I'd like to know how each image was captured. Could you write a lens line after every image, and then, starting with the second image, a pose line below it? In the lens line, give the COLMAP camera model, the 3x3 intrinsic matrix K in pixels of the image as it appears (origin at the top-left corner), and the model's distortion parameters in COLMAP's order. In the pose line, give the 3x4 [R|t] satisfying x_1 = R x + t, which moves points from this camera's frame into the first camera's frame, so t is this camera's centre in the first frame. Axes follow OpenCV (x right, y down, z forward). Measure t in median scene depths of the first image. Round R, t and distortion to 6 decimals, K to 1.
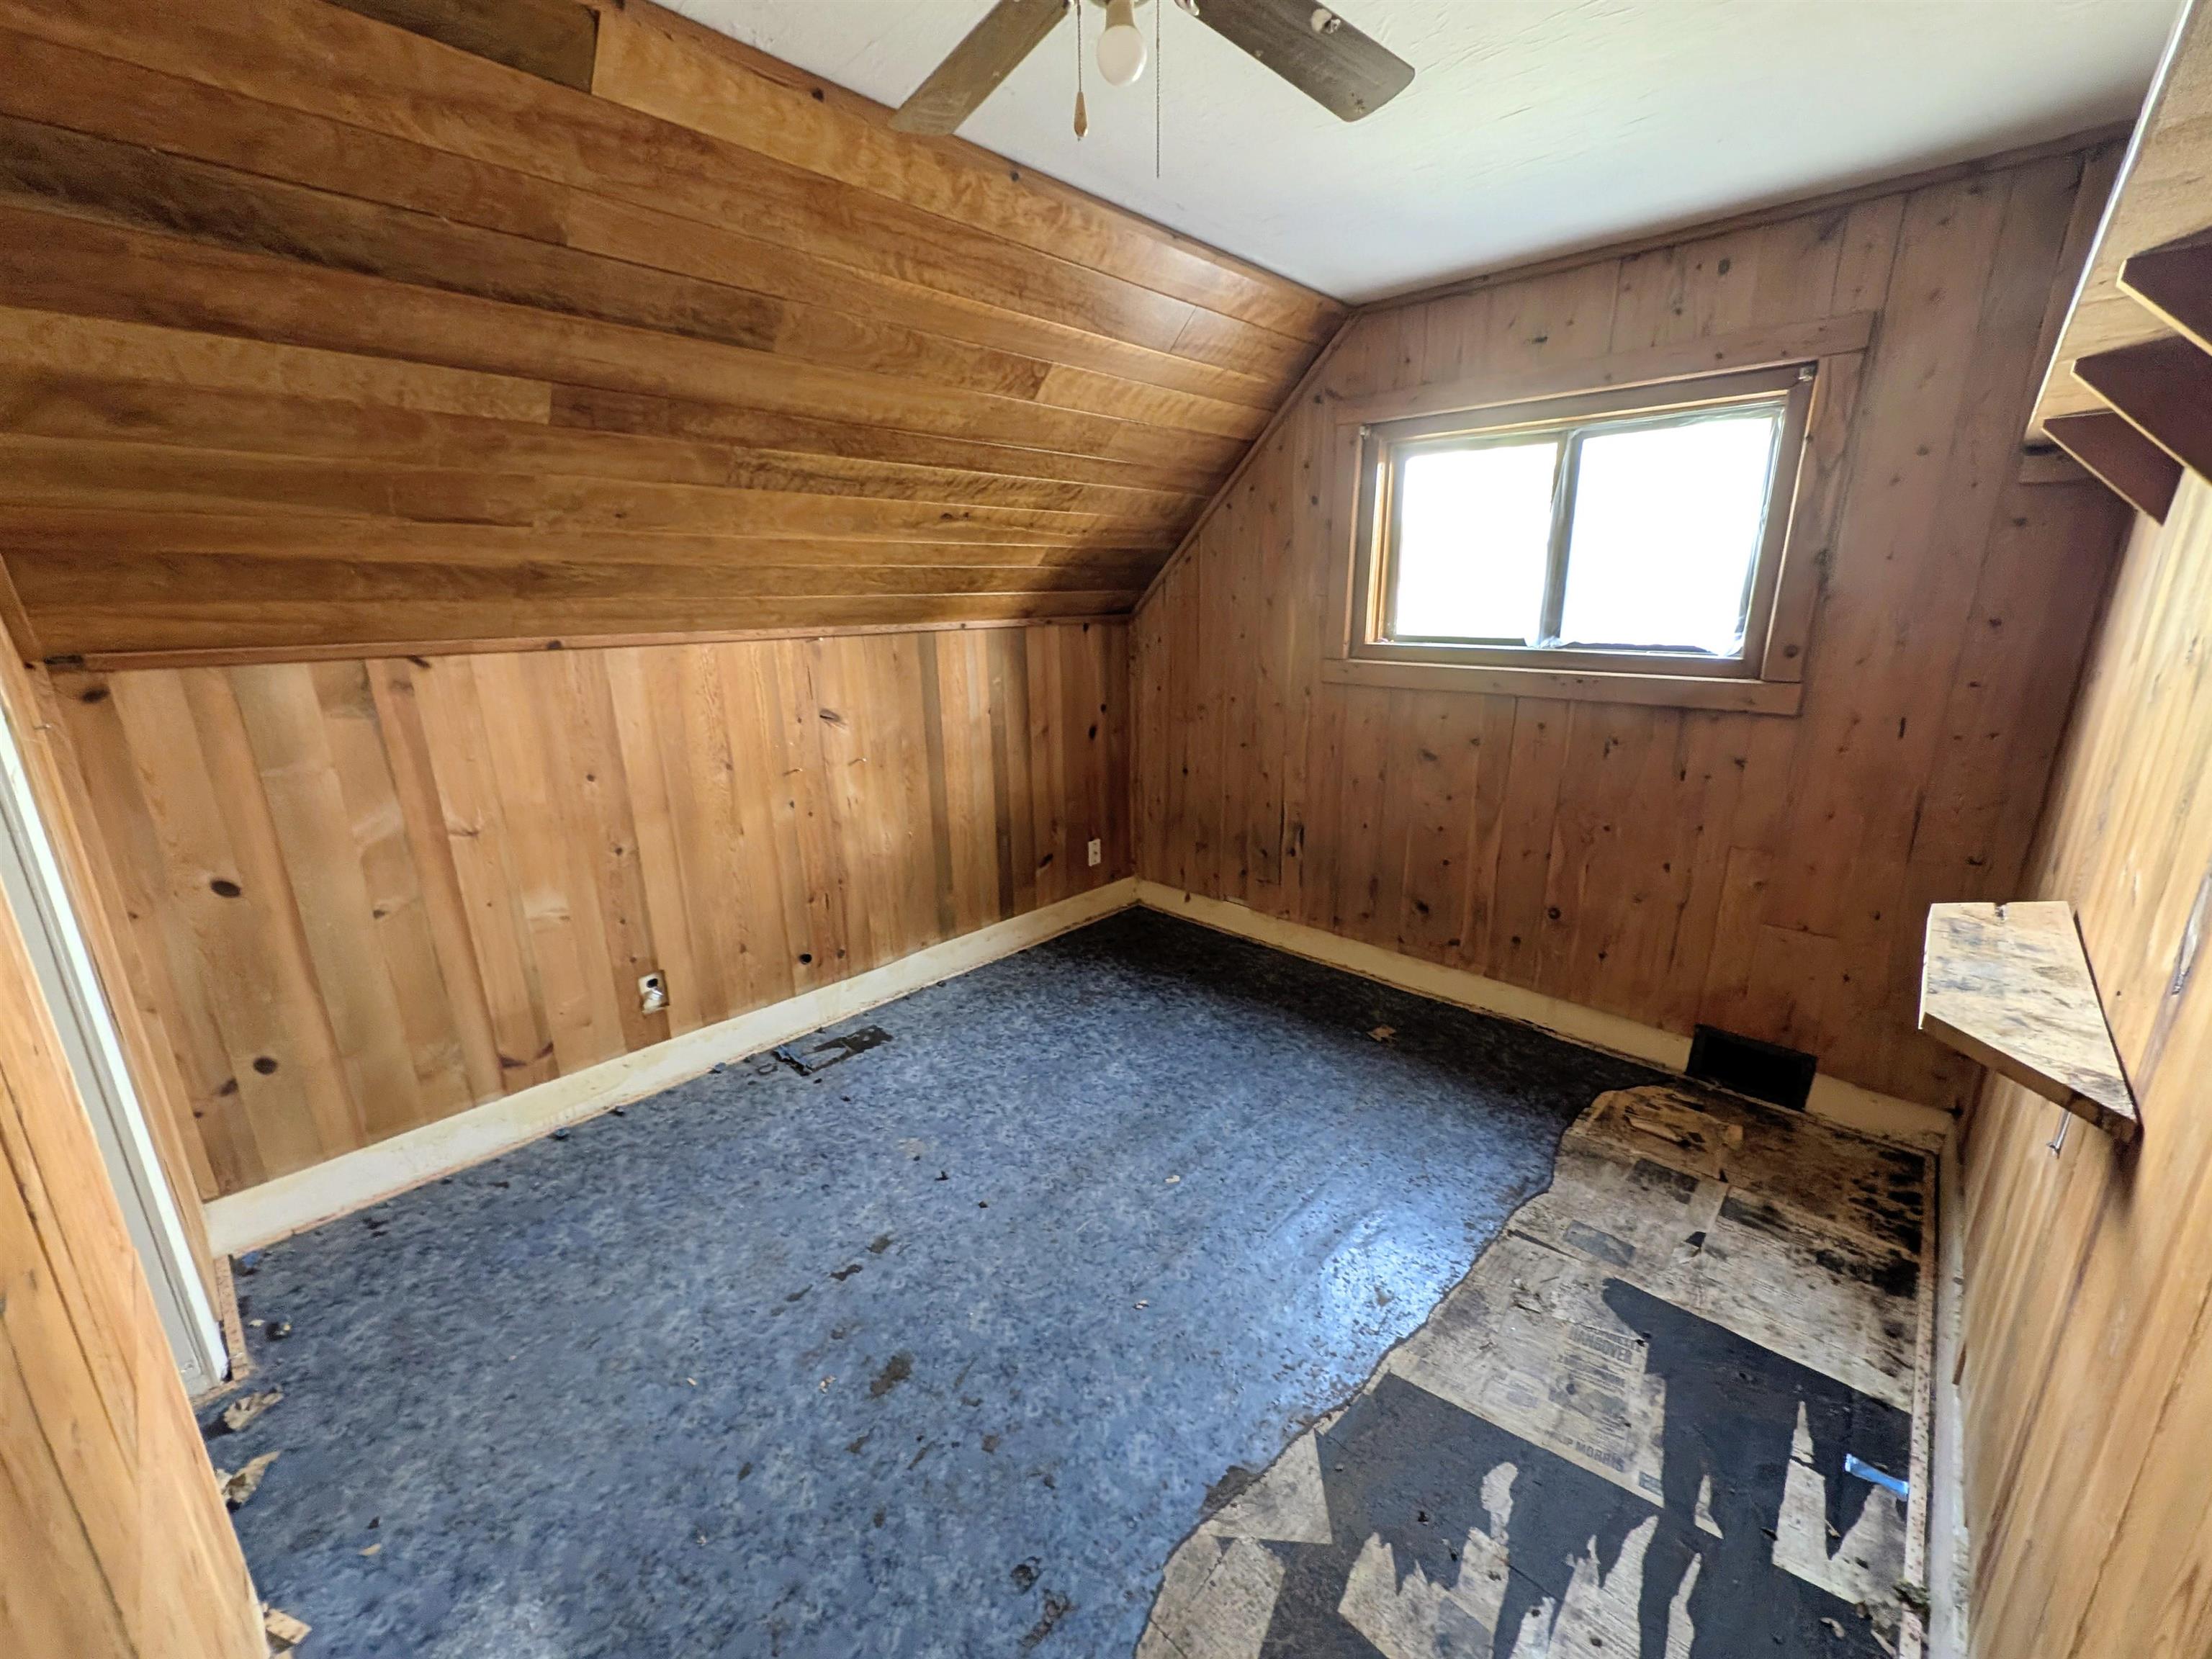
lens RADIAL K [[879.2, 0, 1110.8], [0, 879.2, 825.8], [0, 0, 1]] dist [0.002400, -0.000373]
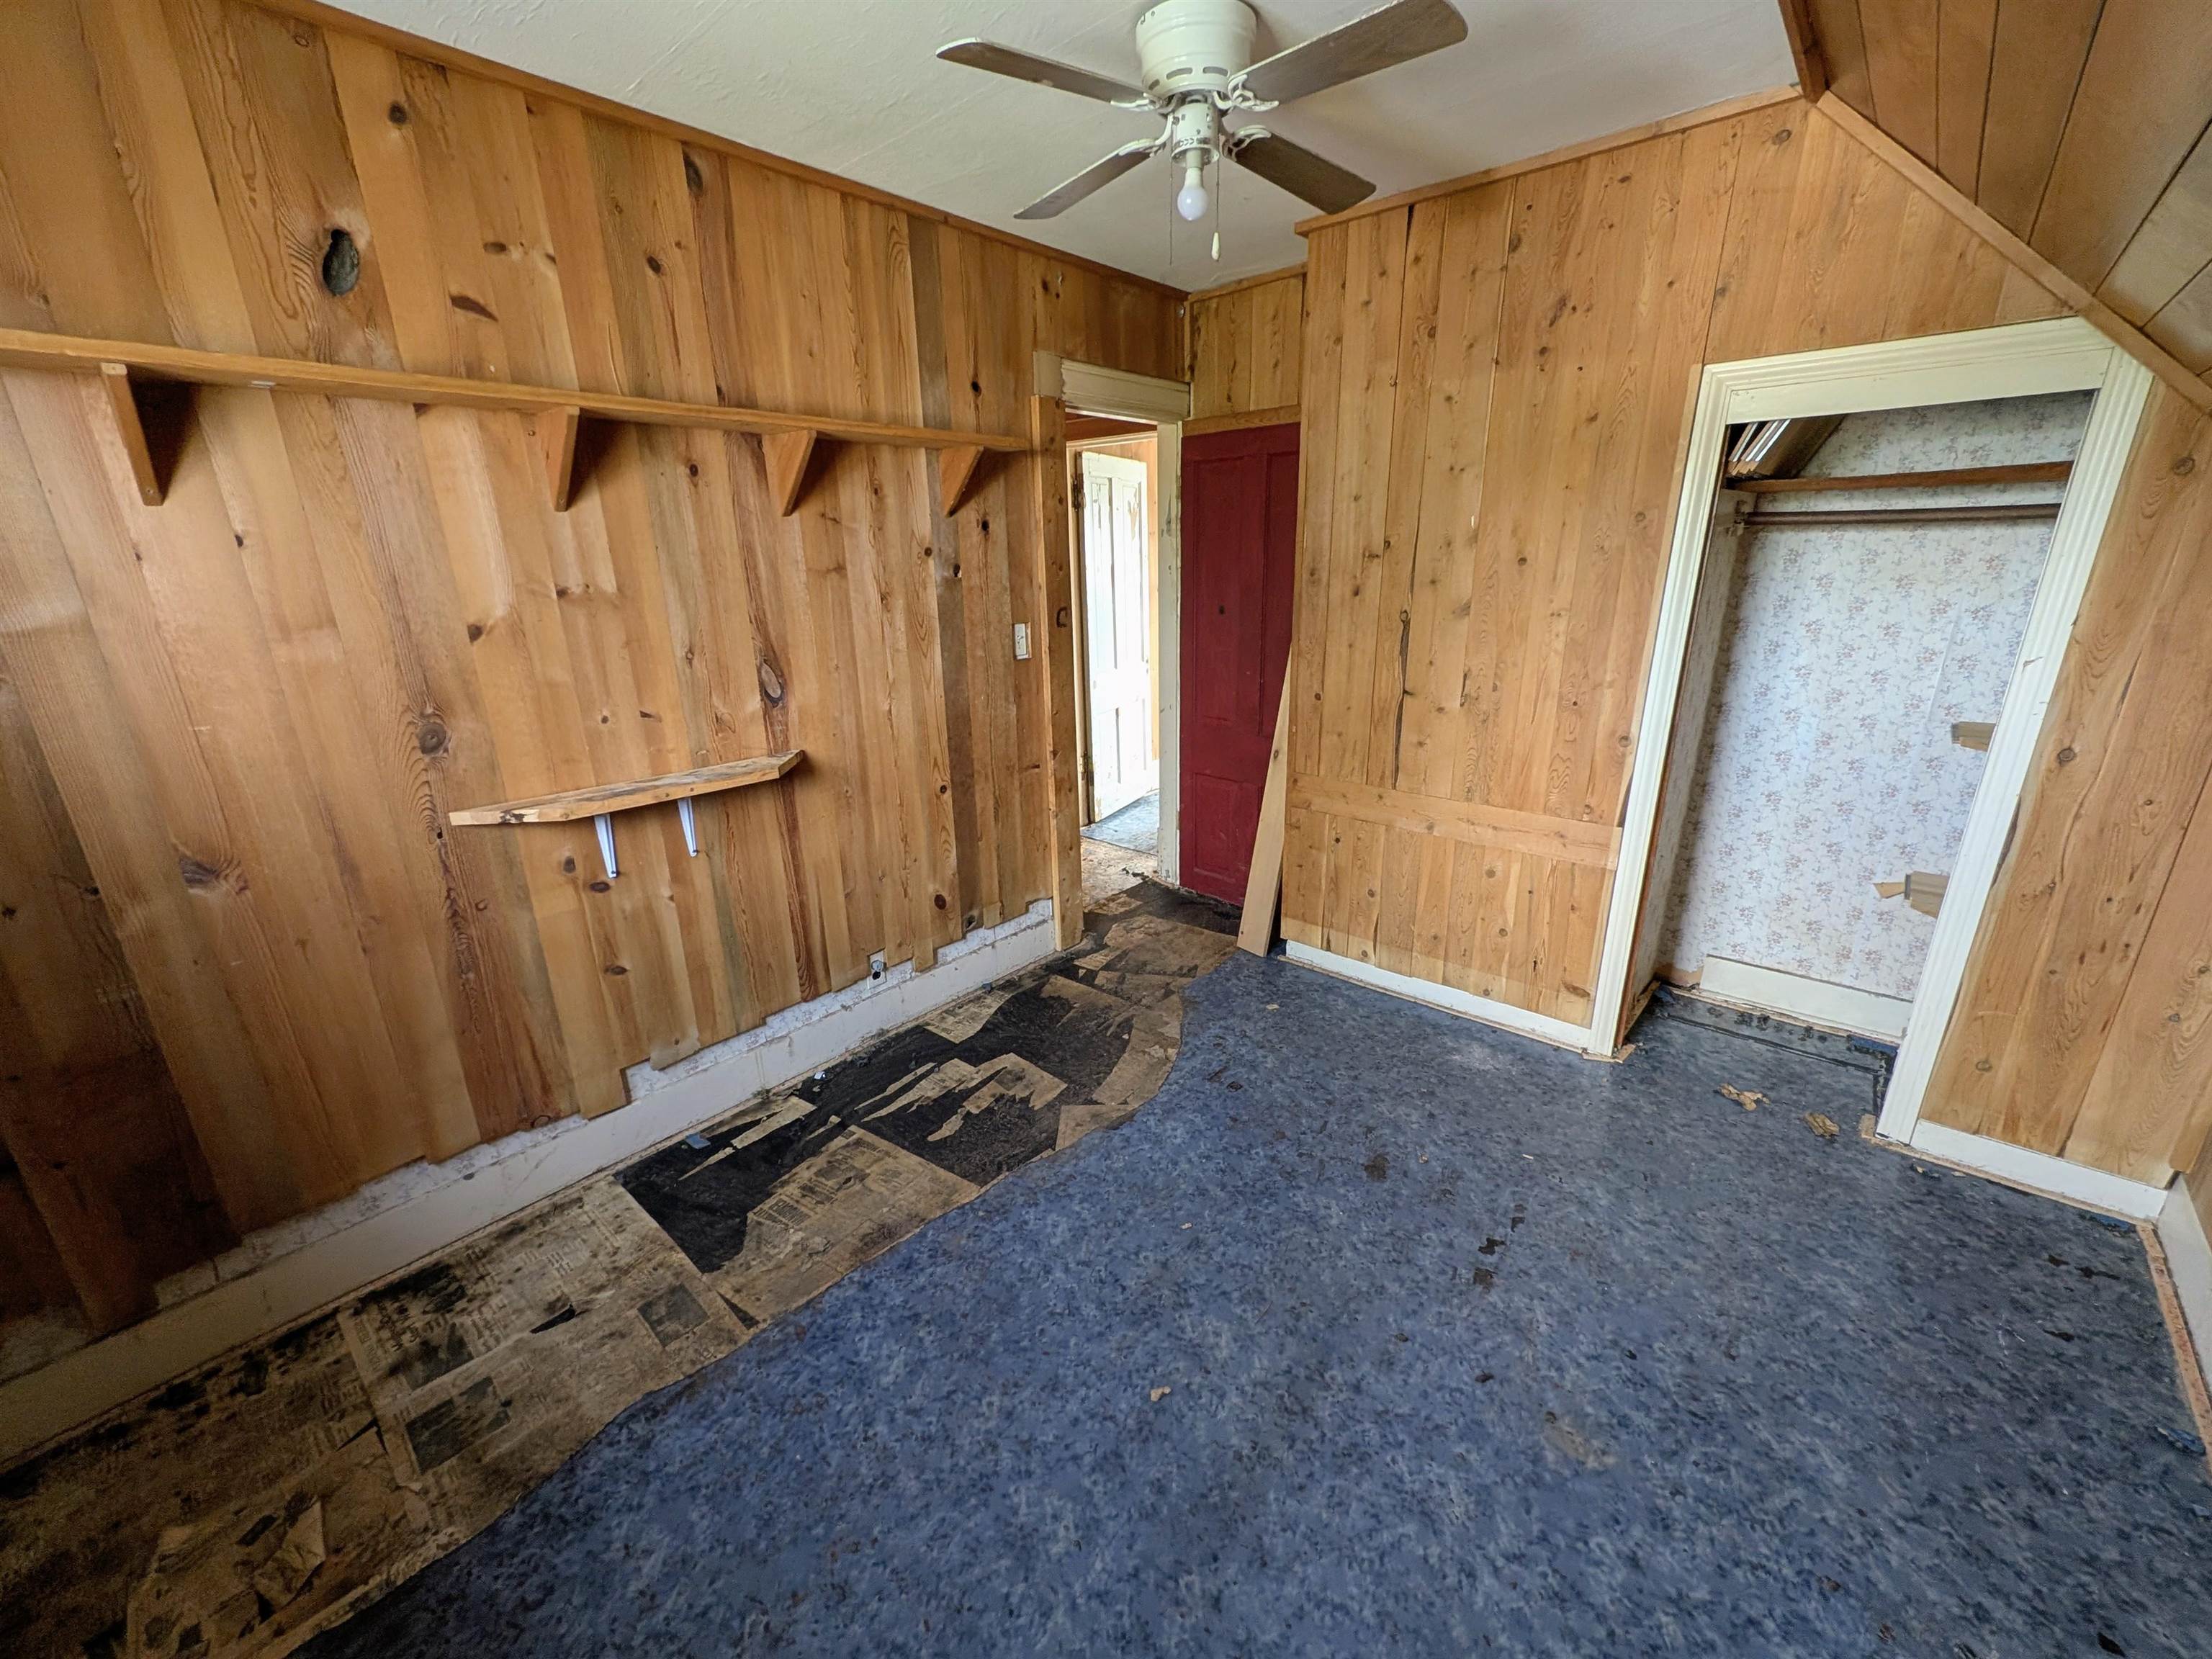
lens RADIAL K [[879.2, 0, 1111.8], [0, 879.2, 819.9], [0, 0, 1]] dist [0.002400, -0.000373]
pose [[-0.999110, 0.034461, -0.024325, 0.132361], [0.015802, 0.840451, 0.541657, -0.440298], [0.039110, 0.540790, -0.840248, 1.612027]]
